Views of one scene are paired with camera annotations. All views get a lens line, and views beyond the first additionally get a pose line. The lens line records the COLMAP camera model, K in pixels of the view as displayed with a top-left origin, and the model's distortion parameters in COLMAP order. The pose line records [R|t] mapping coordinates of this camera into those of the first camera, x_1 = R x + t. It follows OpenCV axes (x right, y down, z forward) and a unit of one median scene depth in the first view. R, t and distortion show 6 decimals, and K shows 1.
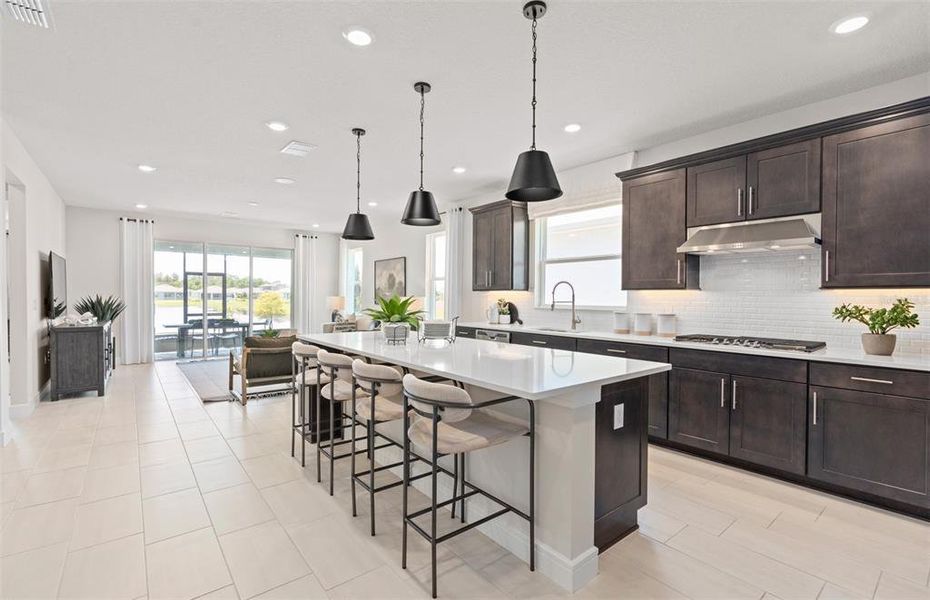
lens RADIAL K [[423.1, 0, 462.0], [0, 423.1, 302.0], [0, 0, 1]] dist [-0.006873, 0.003437]
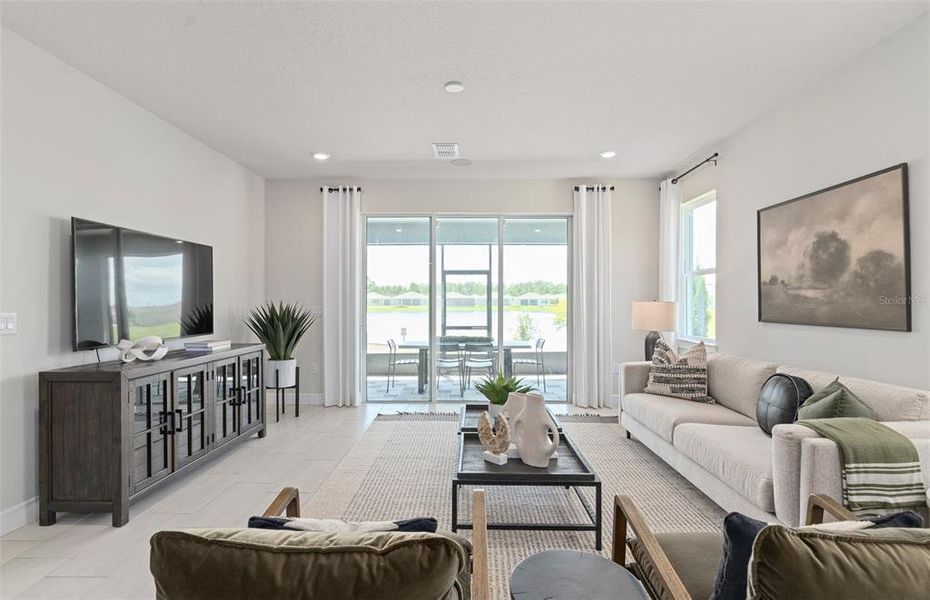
lens RADIAL K [[434.5, 0, 465.3], [0, 434.5, 298.8], [0, 0, 1]] dist [-0.008579, 0.001708]
pose [[0.774122, -0.011125, -0.632939, -0.264086], [-0.001633, 0.999807, -0.019572, -0.011921], [0.633034, 0.016185, 0.773954, 0.846397]]
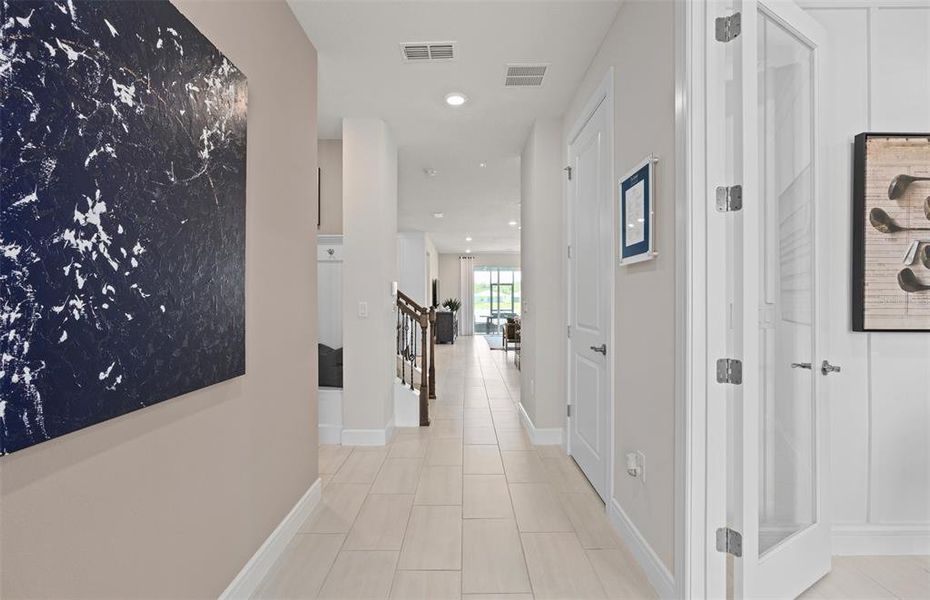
lens RADIAL K [[423.1, 0, 461.3], [0, 423.1, 299.8], [0, 0, 1]] dist [-0.006873, 0.003437]
pose [[0.779919, -0.006584, -0.625845, 0.524317], [-0.001004, 0.999930, -0.011770, 0.018460], [0.625879, 0.009808, 0.779858, -0.647450]]
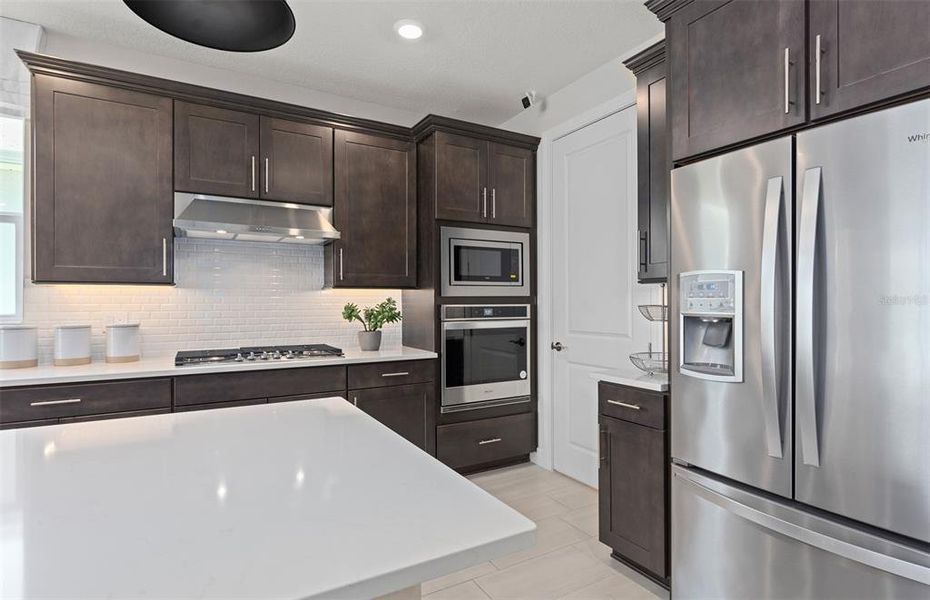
lens RADIAL K [[476.9, 0, 464.3], [0, 476.9, 301.5], [0, 0, 1]] dist [-0.000377, 0.002003]
pose [[0.159006, -0.004526, 0.987267, -0.087992], [0.015332, 0.999880, 0.002115, 0.000707], [-0.987159, 0.014800, 0.159056, 0.298169]]
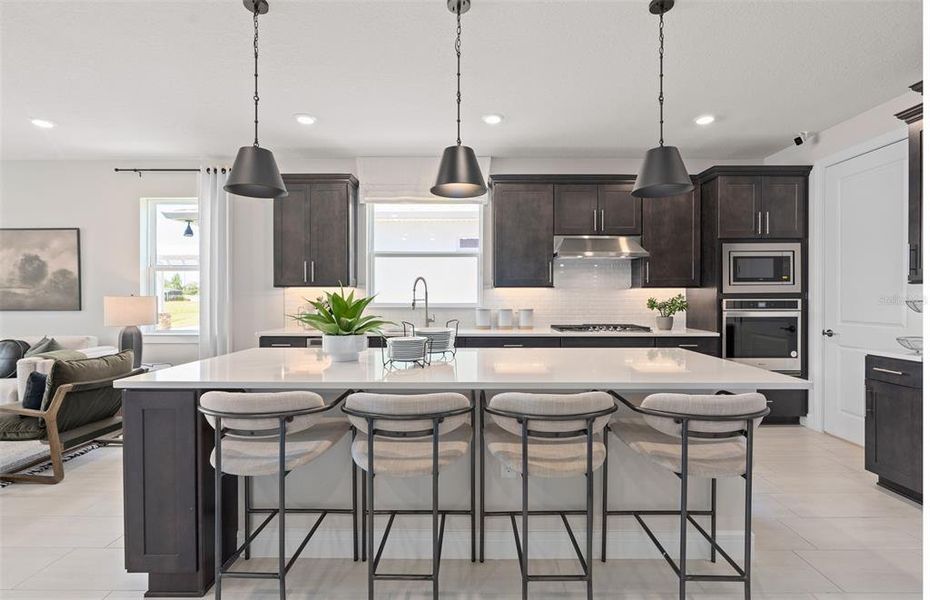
lens RADIAL K [[423.1, 0, 467.7], [0, 423.1, 297.8], [0, 0, 1]] dist [-0.006873, 0.003437]
pose [[0.627980, -0.012413, 0.778131, -0.366657], [0.014583, 0.999885, 0.004182, -0.006522], [-0.778093, 0.008722, 0.628089, 0.303937]]
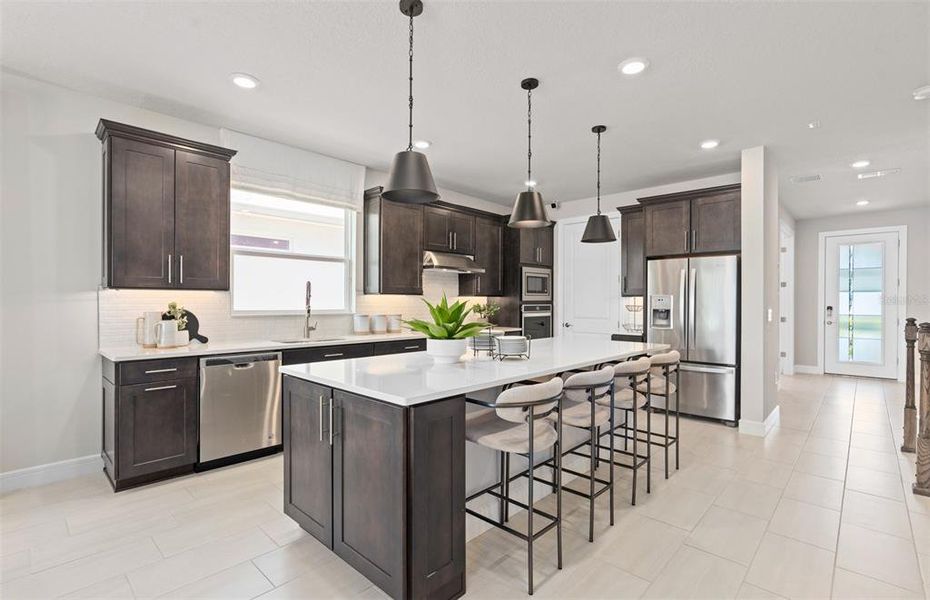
lens RADIAL K [[423.1, 0, 473.9], [0, 423.1, 304.7], [0, 0, 1]] dist [-0.006873, 0.003437]
pose [[-0.140223, -0.015482, 0.989999, -0.572874], [0.006765, 0.999839, 0.016594, -0.013562], [-0.990097, 0.009024, -0.140096, 0.702867]]
